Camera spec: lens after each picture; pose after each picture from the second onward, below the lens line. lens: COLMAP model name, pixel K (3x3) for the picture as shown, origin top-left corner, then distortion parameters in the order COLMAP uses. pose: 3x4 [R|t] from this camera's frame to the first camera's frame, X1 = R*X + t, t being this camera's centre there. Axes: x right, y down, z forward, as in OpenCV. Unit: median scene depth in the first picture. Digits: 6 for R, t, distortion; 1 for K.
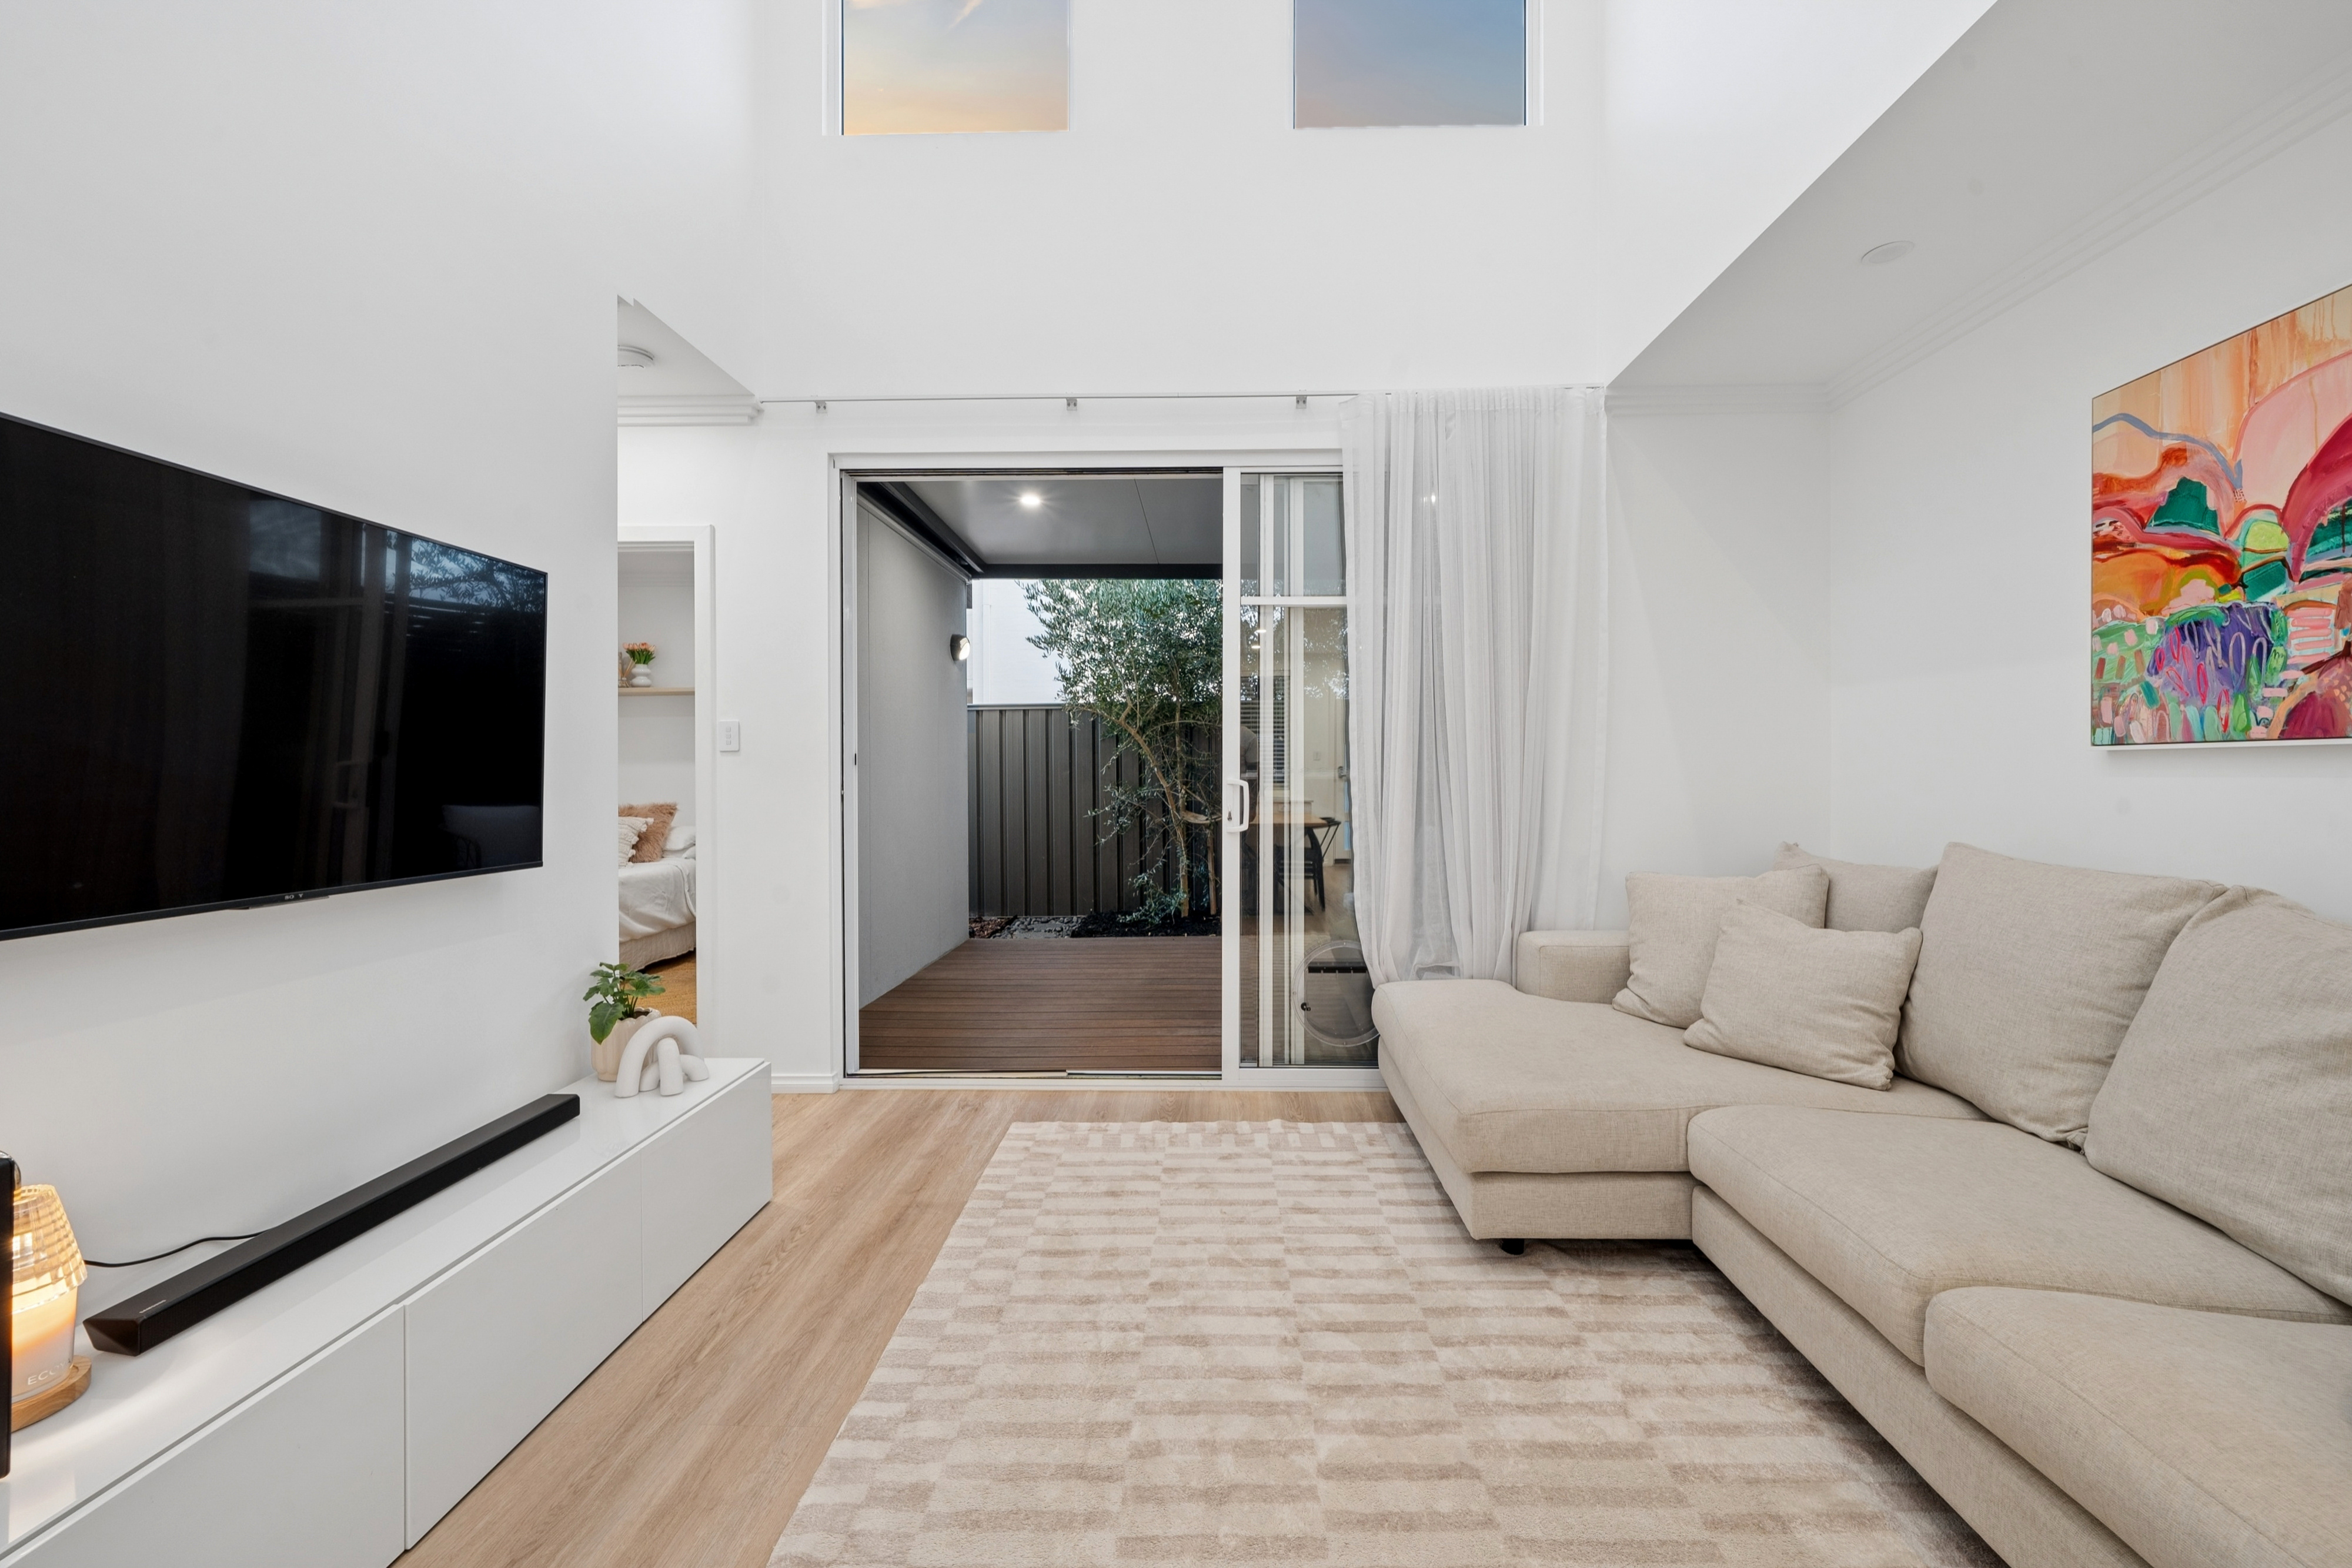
lens RADIAL K [[947.3, 0, 1202.9], [0, 947.3, 775.1], [0, 0, 1]] dist [-0.003351, -0.000314]
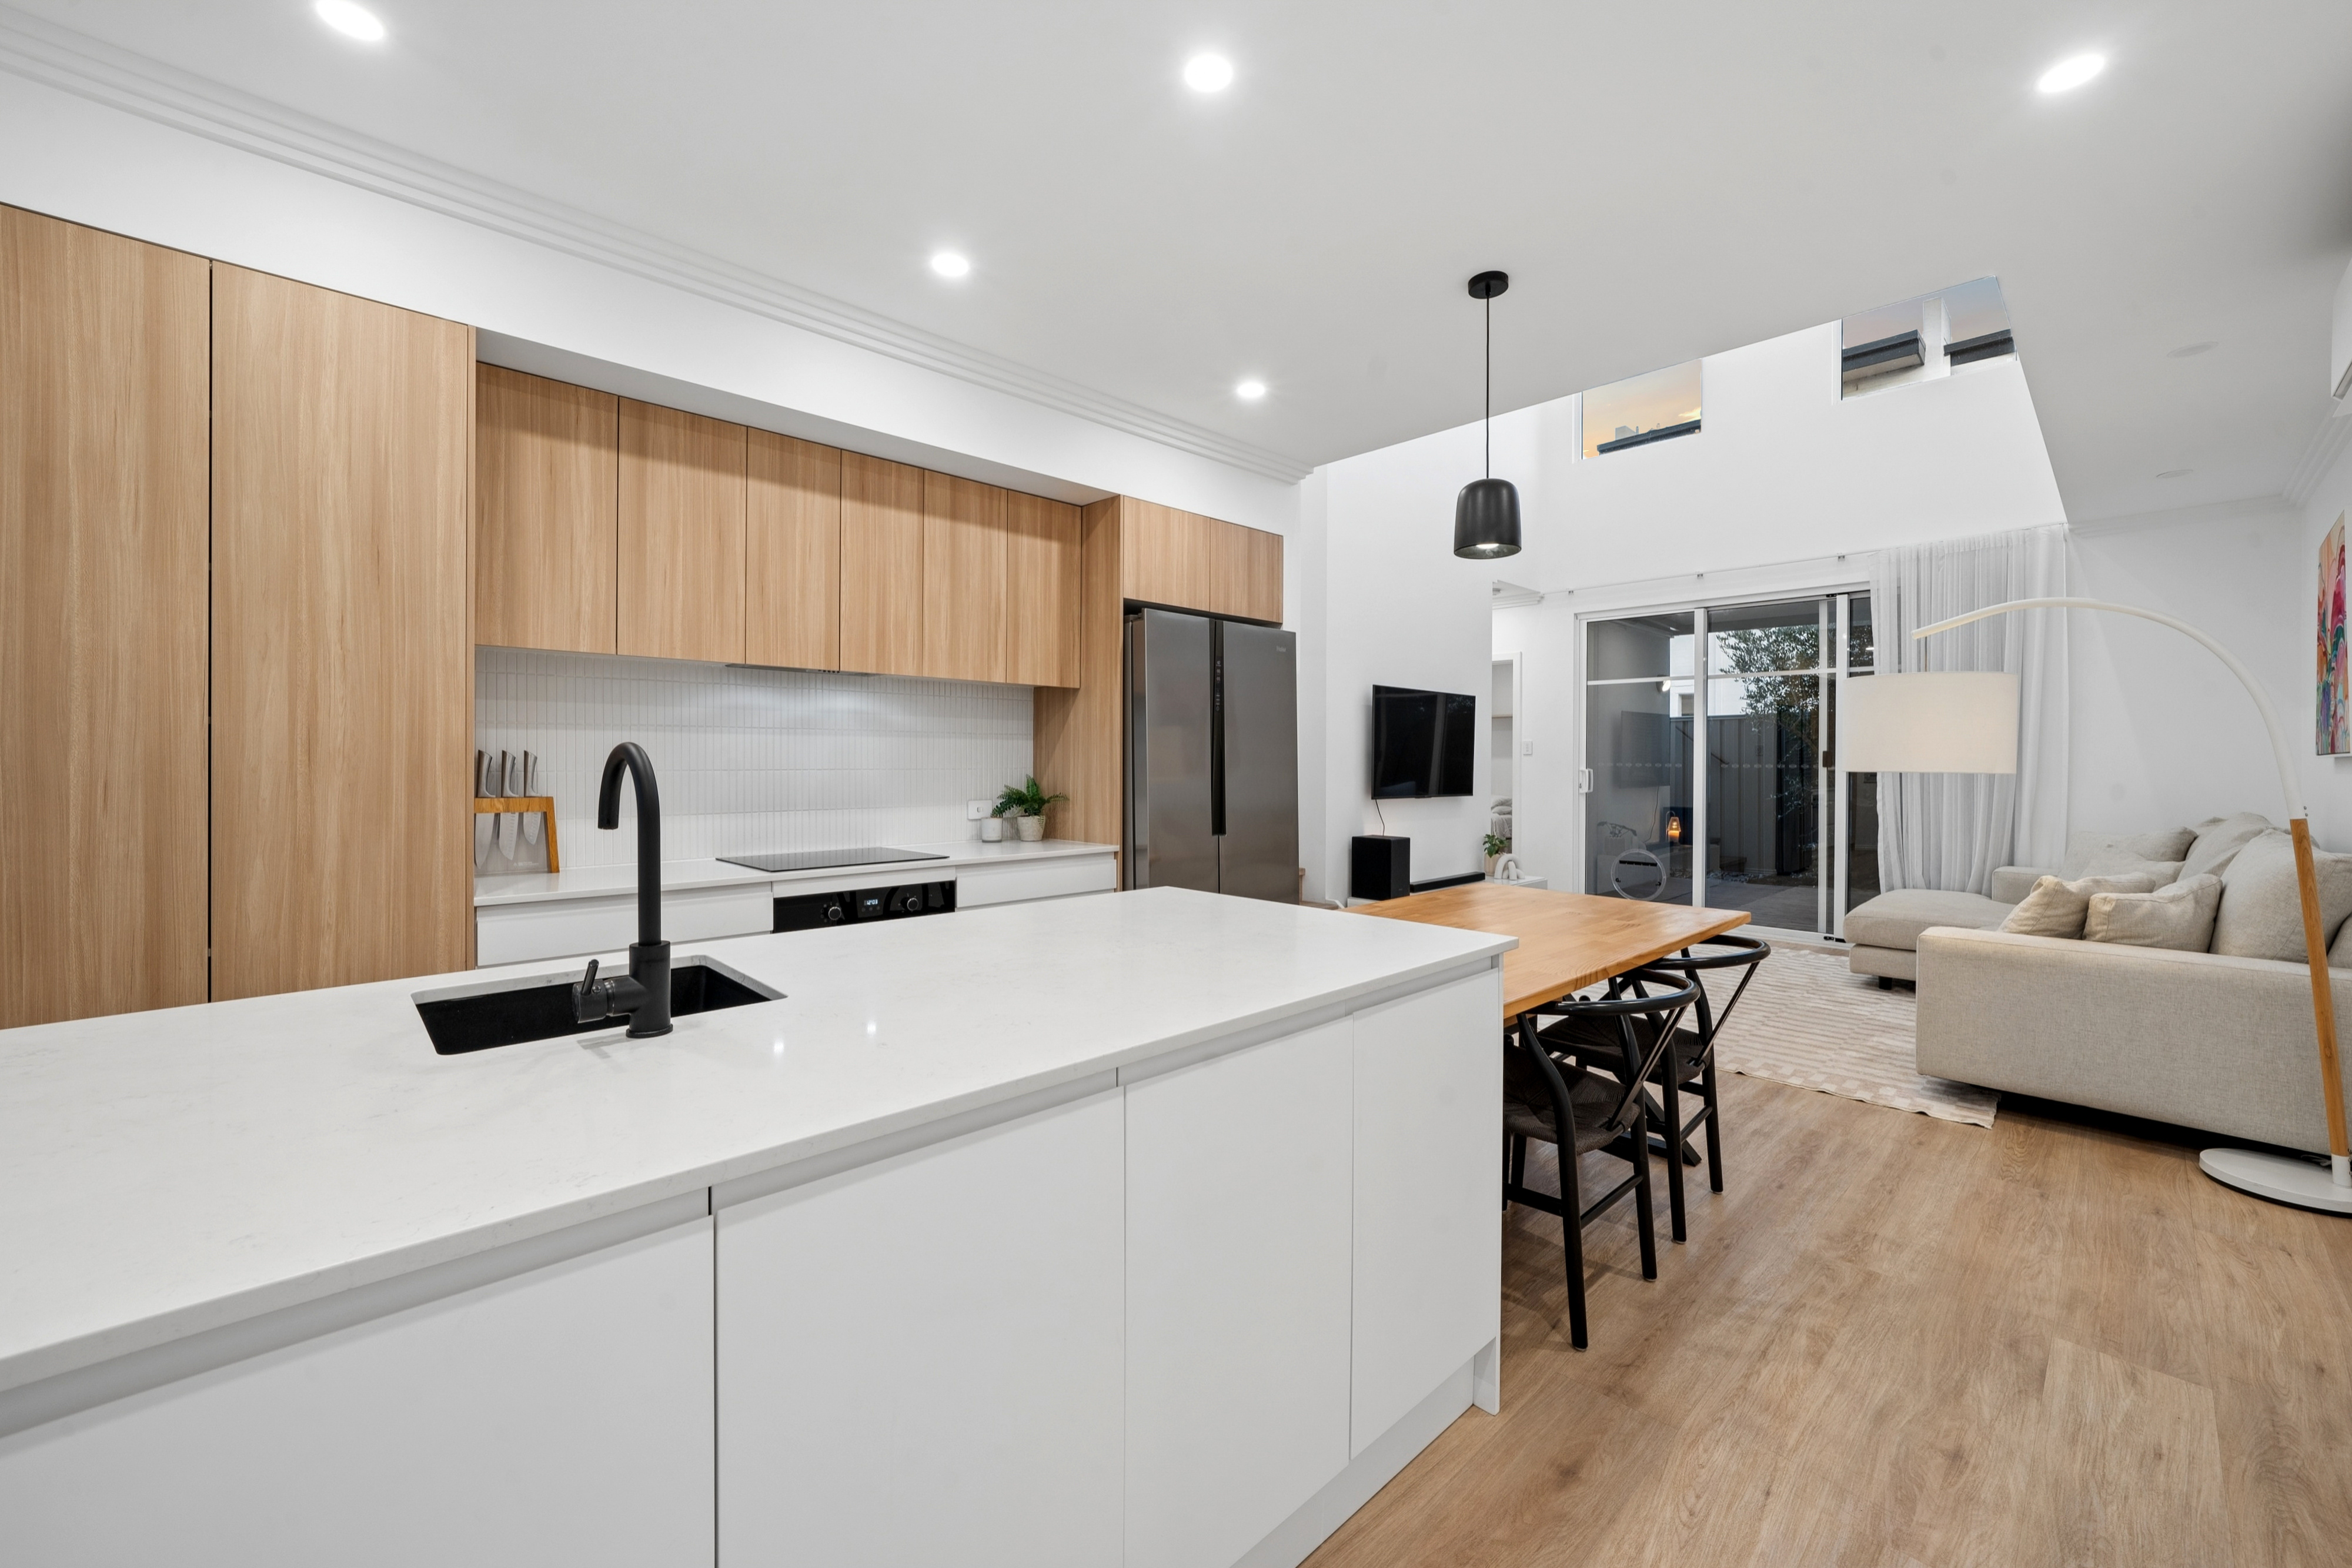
lens RADIAL K [[922.1, 0, 1182.8], [0, 922.1, 762.3], [0, 0, 1]] dist [-0.010317, 0.000463]
pose [[0.705014, 0.006477, -0.709163, 0.709442], [-0.009597, 0.999954, -0.000409, 0.002130], [0.709128, 0.007094, 0.705044, -1.688191]]
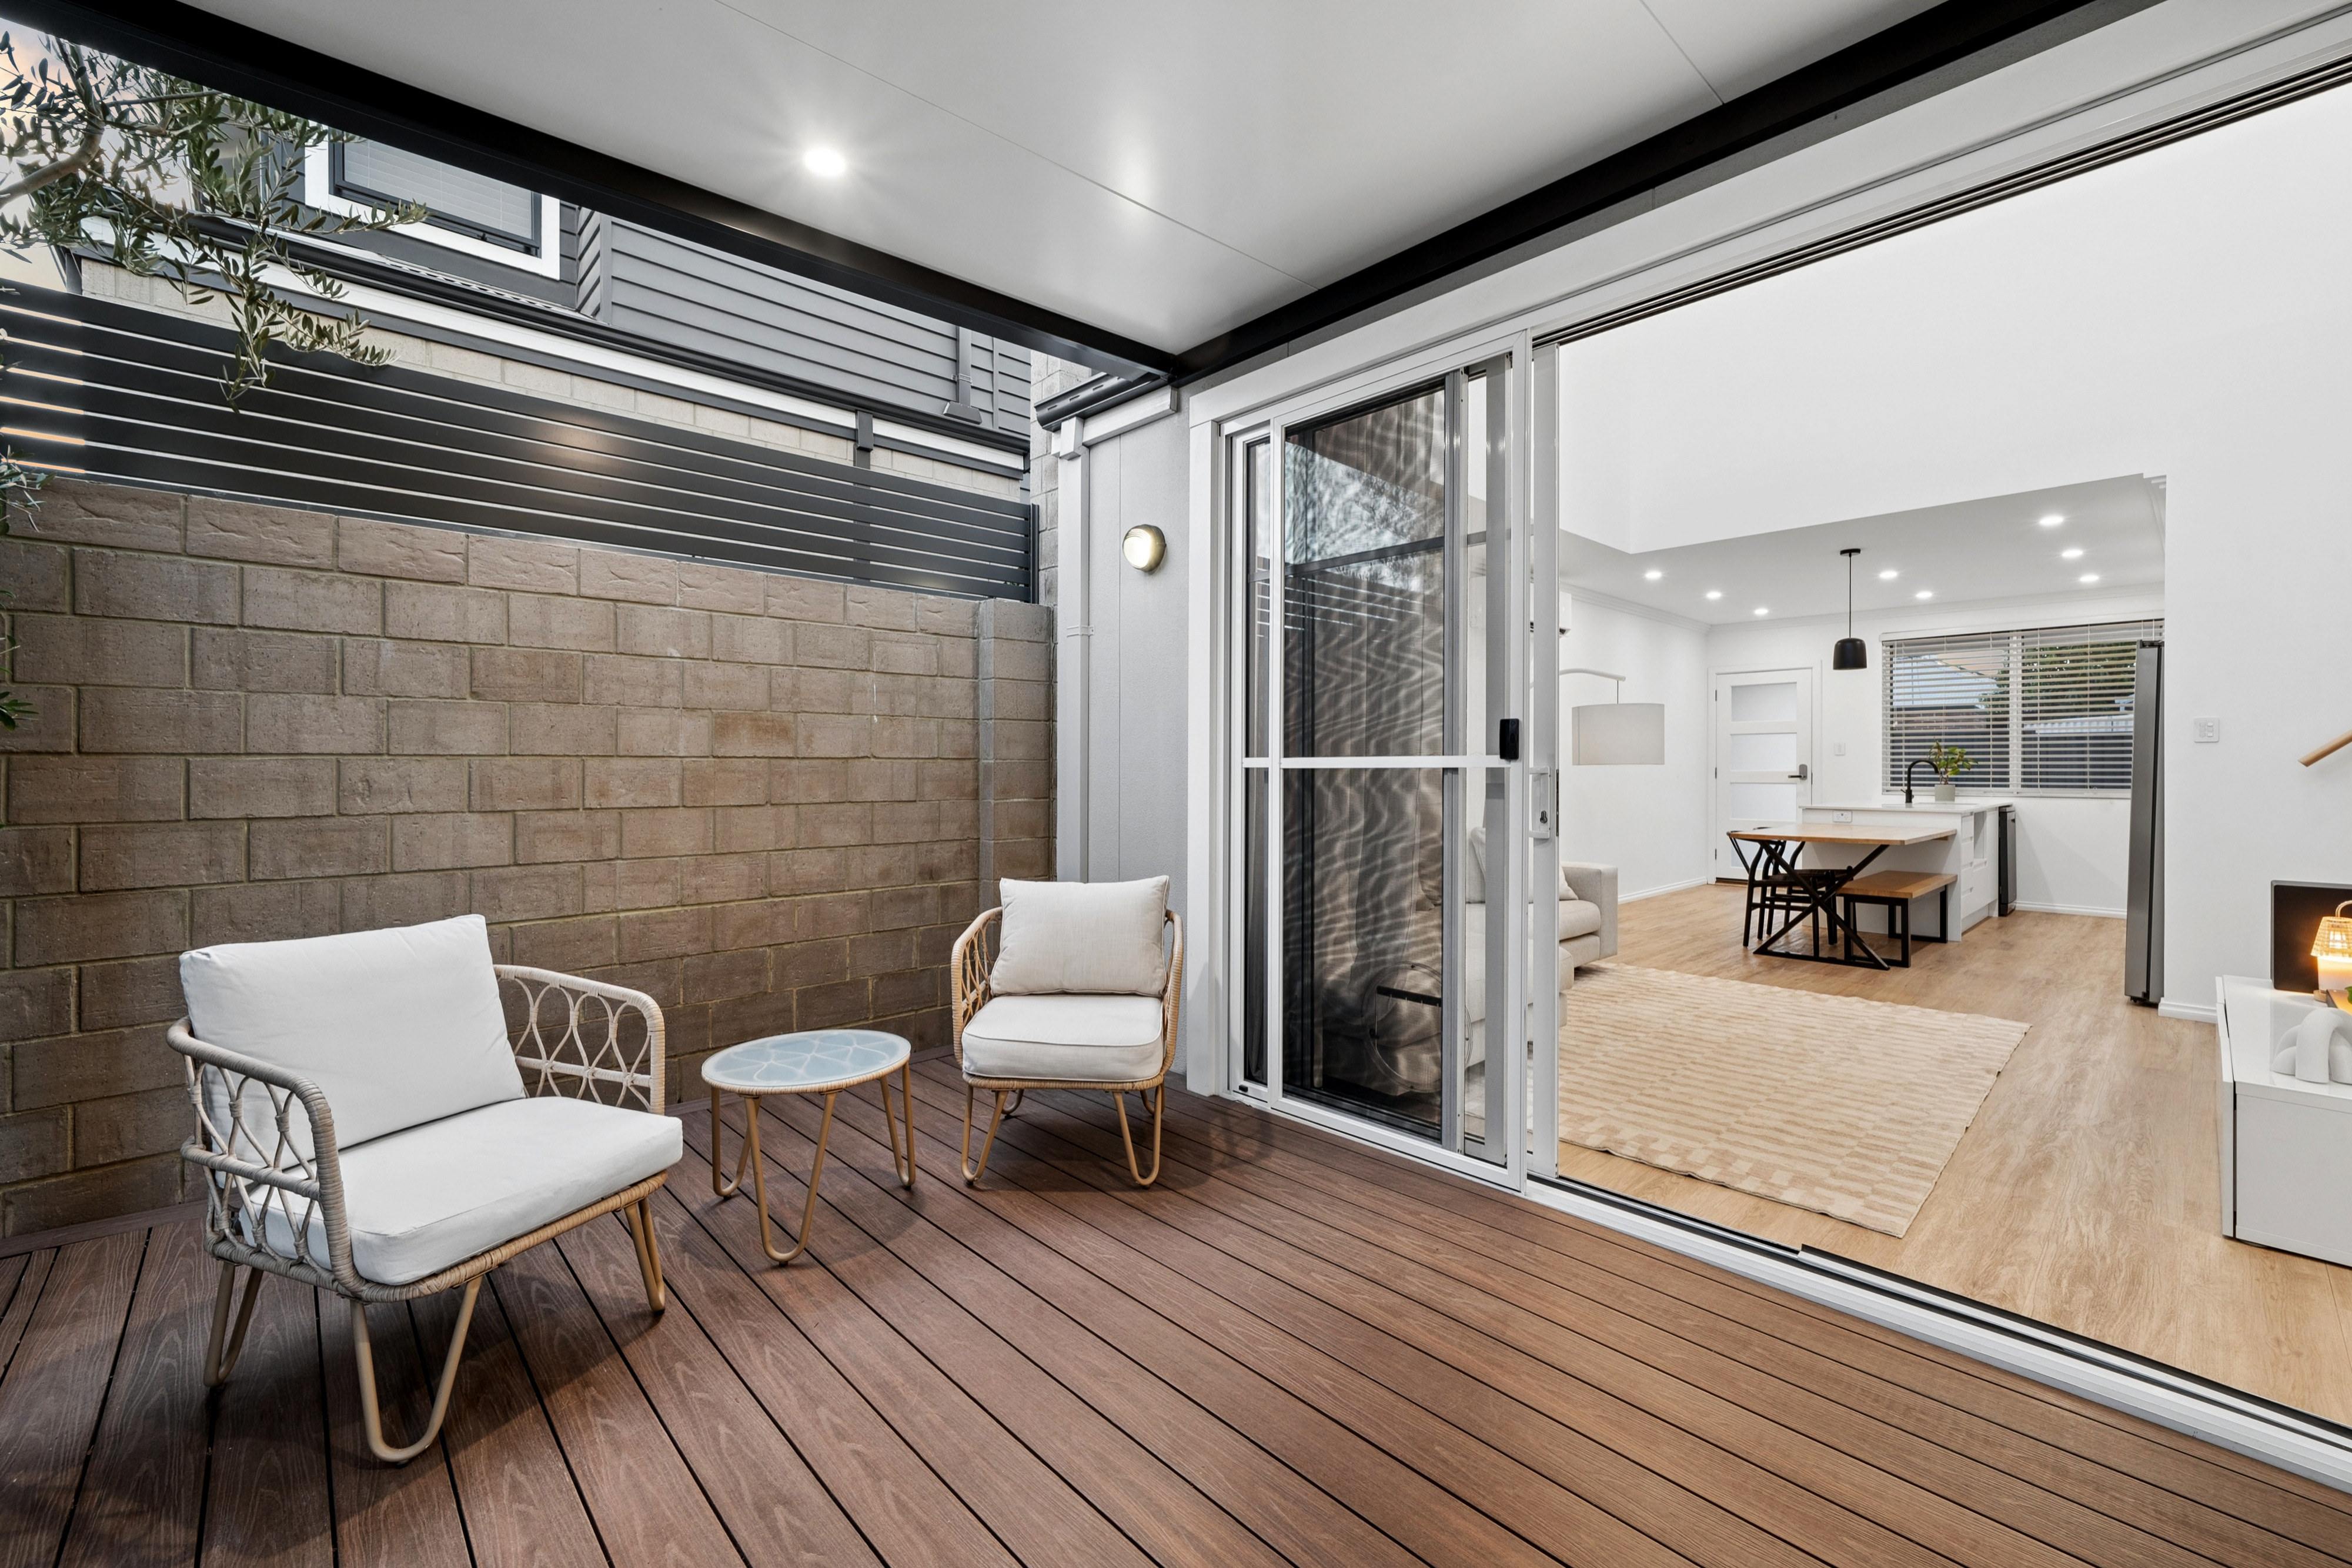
lens RADIAL K [[971.1, 0, 1177.1], [0, 971.1, 772.5], [0, 0, 1]] dist [-0.001790, 0.003850]
pose [[-0.699303, -0.003395, 0.714817, -0.499199], [0.005074, 0.999940, 0.009714, -0.003007], [-0.714807, 0.010420, -0.699244, 2.773213]]
